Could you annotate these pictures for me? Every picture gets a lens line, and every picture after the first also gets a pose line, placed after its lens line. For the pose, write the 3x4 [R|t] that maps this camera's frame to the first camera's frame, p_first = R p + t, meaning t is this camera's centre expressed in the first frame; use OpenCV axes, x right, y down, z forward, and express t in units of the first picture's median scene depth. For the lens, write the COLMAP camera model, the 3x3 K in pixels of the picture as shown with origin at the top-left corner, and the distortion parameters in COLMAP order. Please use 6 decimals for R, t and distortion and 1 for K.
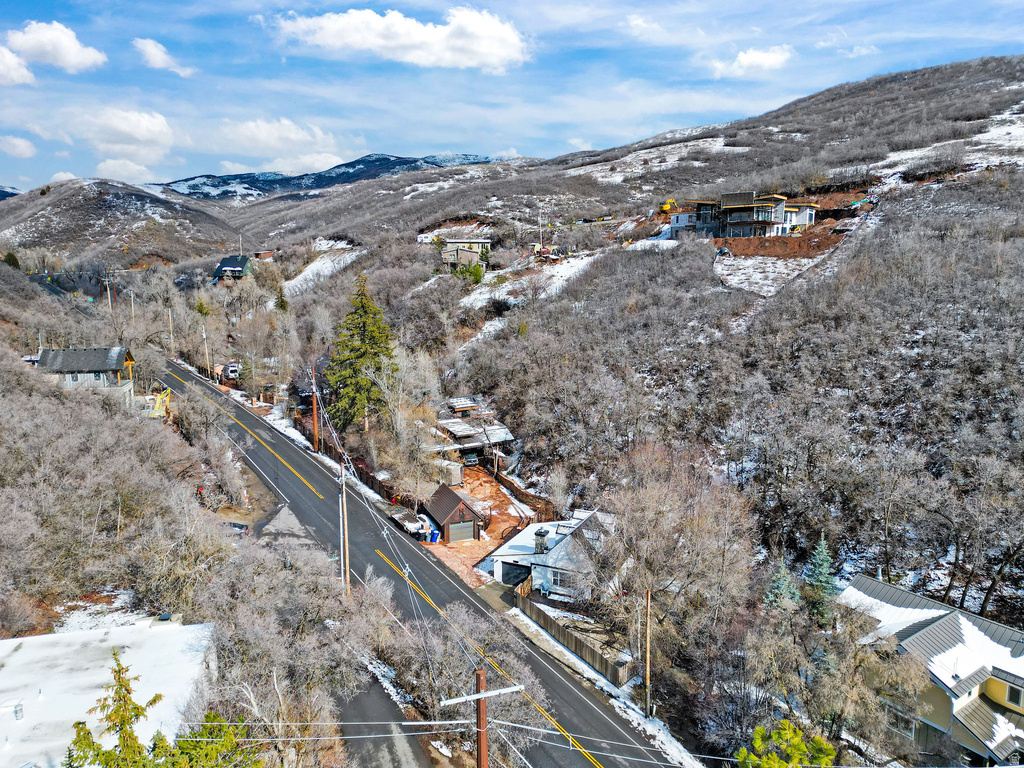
lens RADIAL K [[715.2, 0, 512.0], [0, 715.2, 384.0], [0, 0, 1]] dist [0.075848, -0.077763]
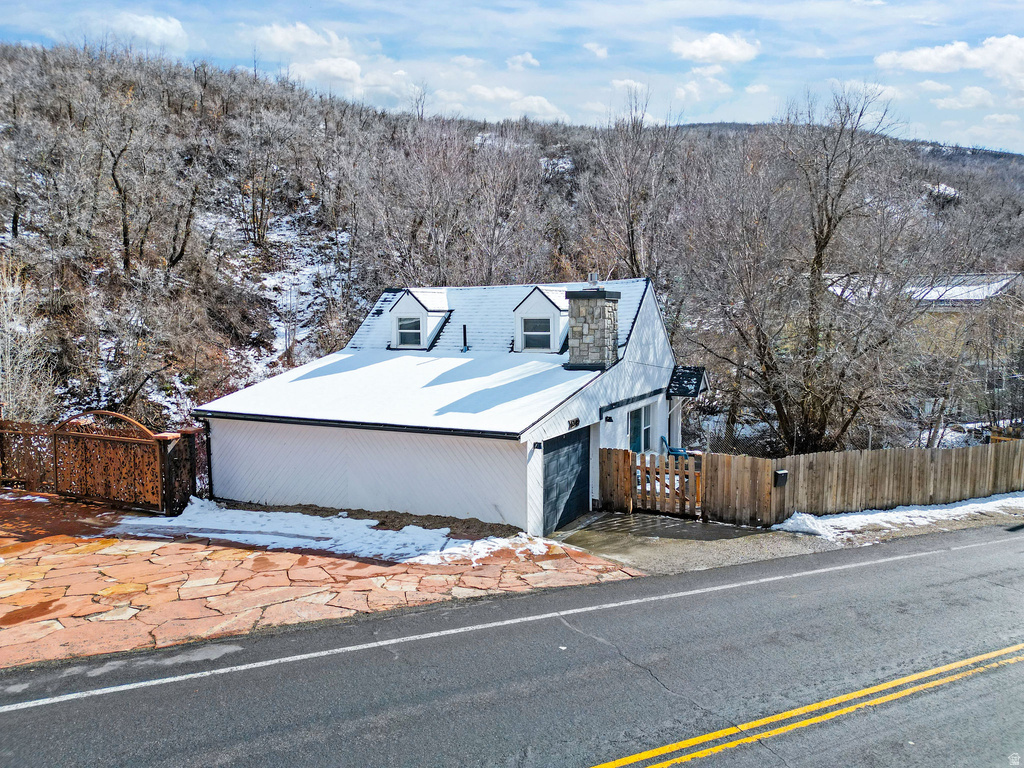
lens RADIAL K [[714.3, 0, 512.6], [0, 714.3, 380.9], [0, 0, 1]] dist [0.069801, -0.063006]
pose [[0.097437, -0.101626, 0.990039, -0.187328], [0.160399, 0.983372, 0.085156, 0.163398], [-0.982231, 0.150504, 0.112118, 0.775715]]
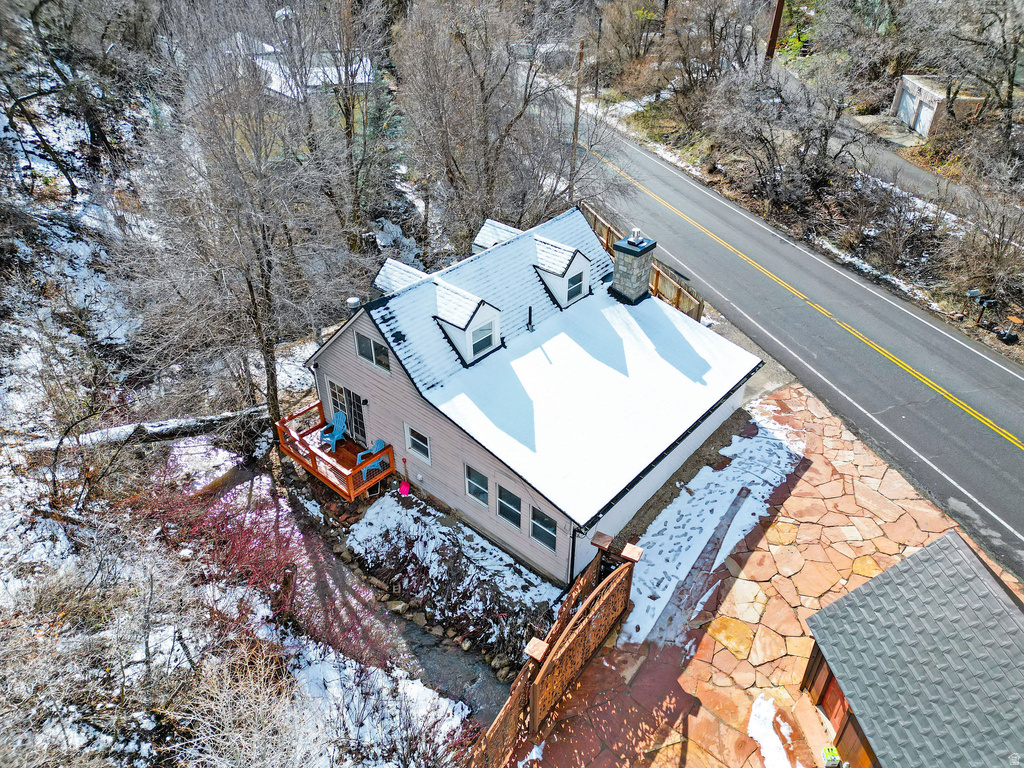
lens RADIAL K [[714.3, 0, 512.6], [0, 714.3, 380.9], [0, 0, 1]] dist [0.069801, -0.063006]
pose [[-0.955277, -0.171586, 0.240839, 0.000312], [0.042263, 0.726858, 0.685486, 0.000633], [-0.292675, 0.665008, -0.687100, 1.019911]]
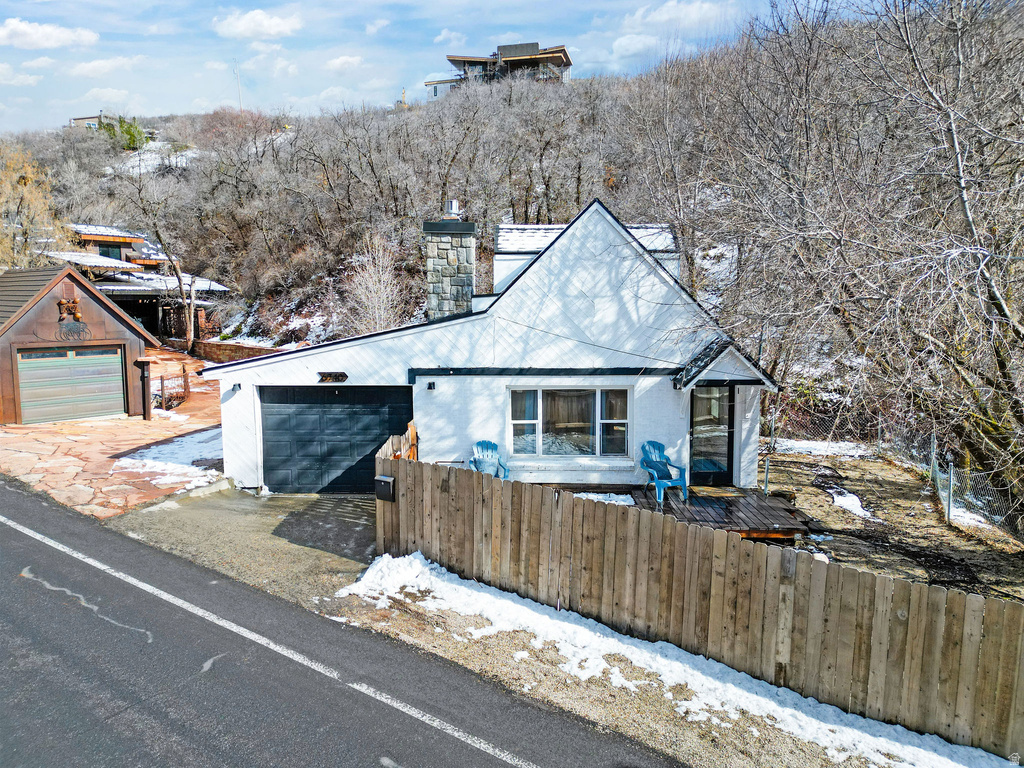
lens RADIAL K [[715.2, 0, 512.0], [0, 715.2, 384.0], [0, 0, 1]] dist [0.075848, -0.077763]
pose [[0.915663, -0.049478, 0.398889, -0.024871], [0.065376, 0.997513, -0.026340, 0.202546], [-0.396594, 0.050197, 0.916621, 0.610994]]
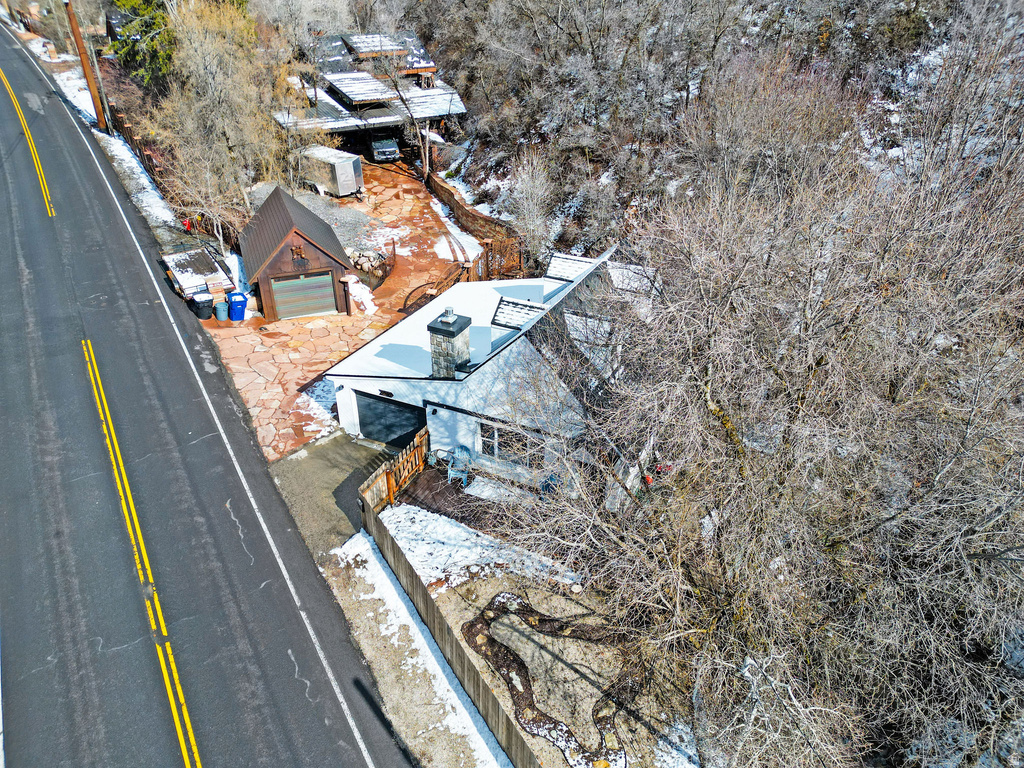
lens RADIAL K [[715.2, 0, 512.0], [0, 715.2, 384.0], [0, 0, 1]] dist [0.075848, -0.077763]
pose [[0.999802, 0.012347, -0.015575, 0.060365], [-0.005687, 0.928583, 0.371082, 0.080379], [0.019044, -0.370921, 0.928469, 0.511697]]
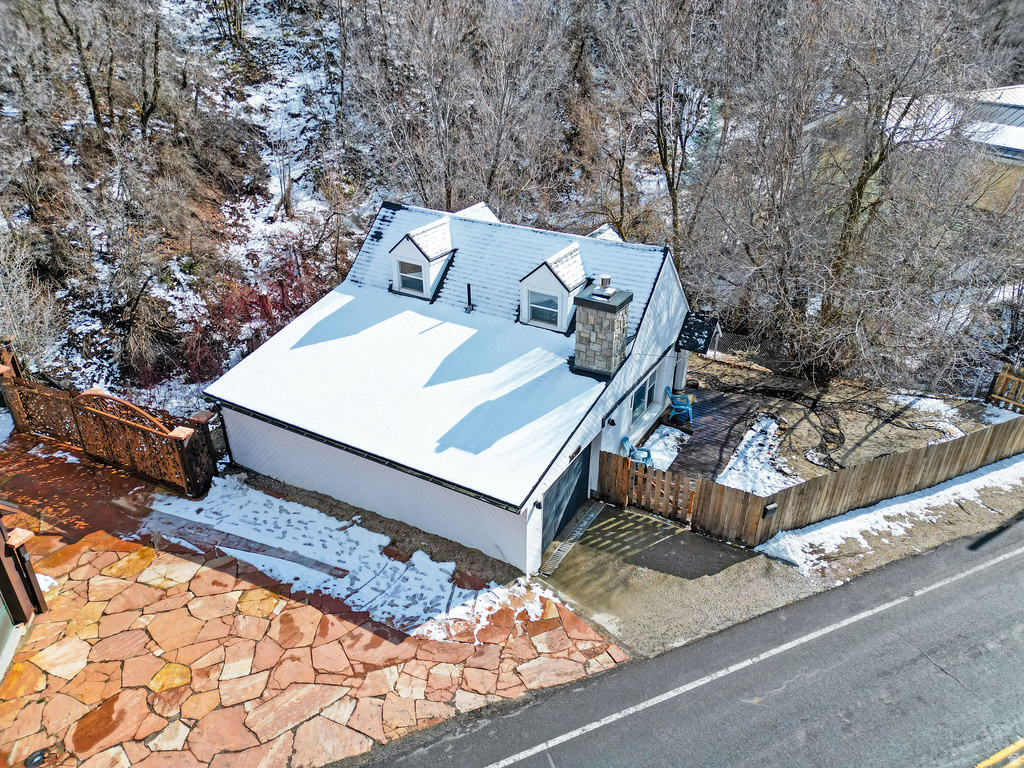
lens RADIAL K [[714.3, 0, 512.6], [0, 714.3, 380.9], [0, 0, 1]] dist [0.069801, -0.063006]
pose [[0.119883, -0.478452, 0.869892, -0.159937], [0.153178, 0.874633, 0.459950, 0.082982], [-0.980900, 0.078108, 0.178142, 0.763005]]
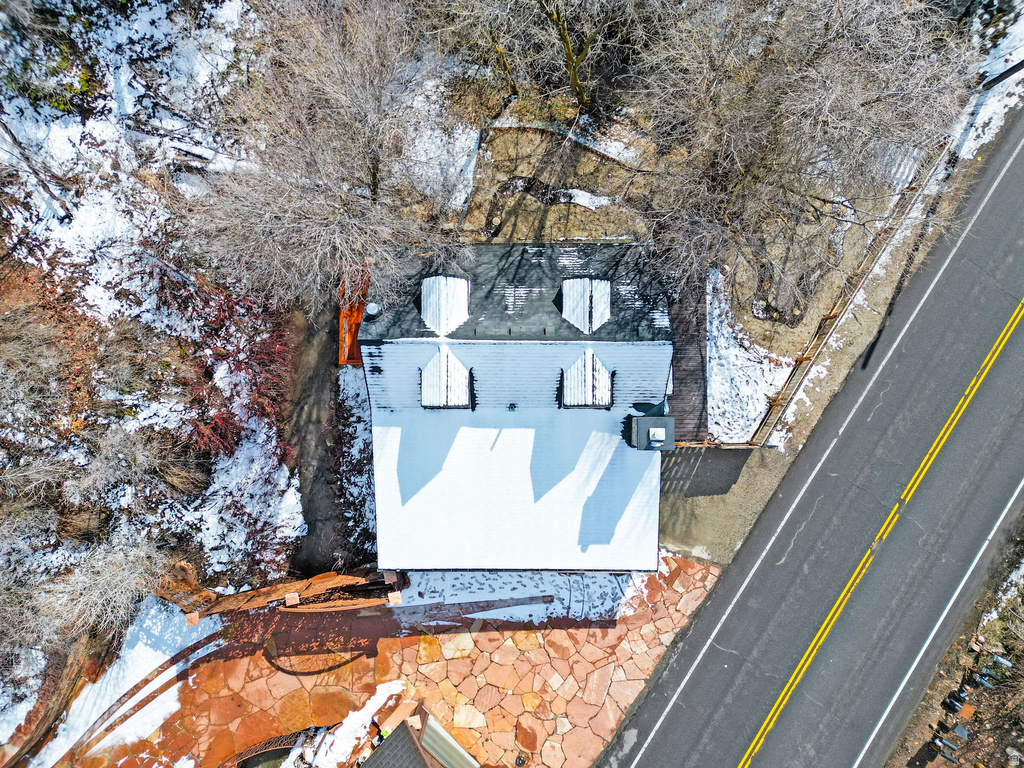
lens RADIAL K [[715.2, 0, 512.0], [0, 715.2, 384.0], [0, 0, 1]] dist [0.075848, -0.077763]
pose [[-0.410582, -0.911759, 0.010897, 0.067737], [0.147872, -0.054787, 0.987488, -0.108006], [-0.899754, 0.407056, 0.157318, 0.770682]]
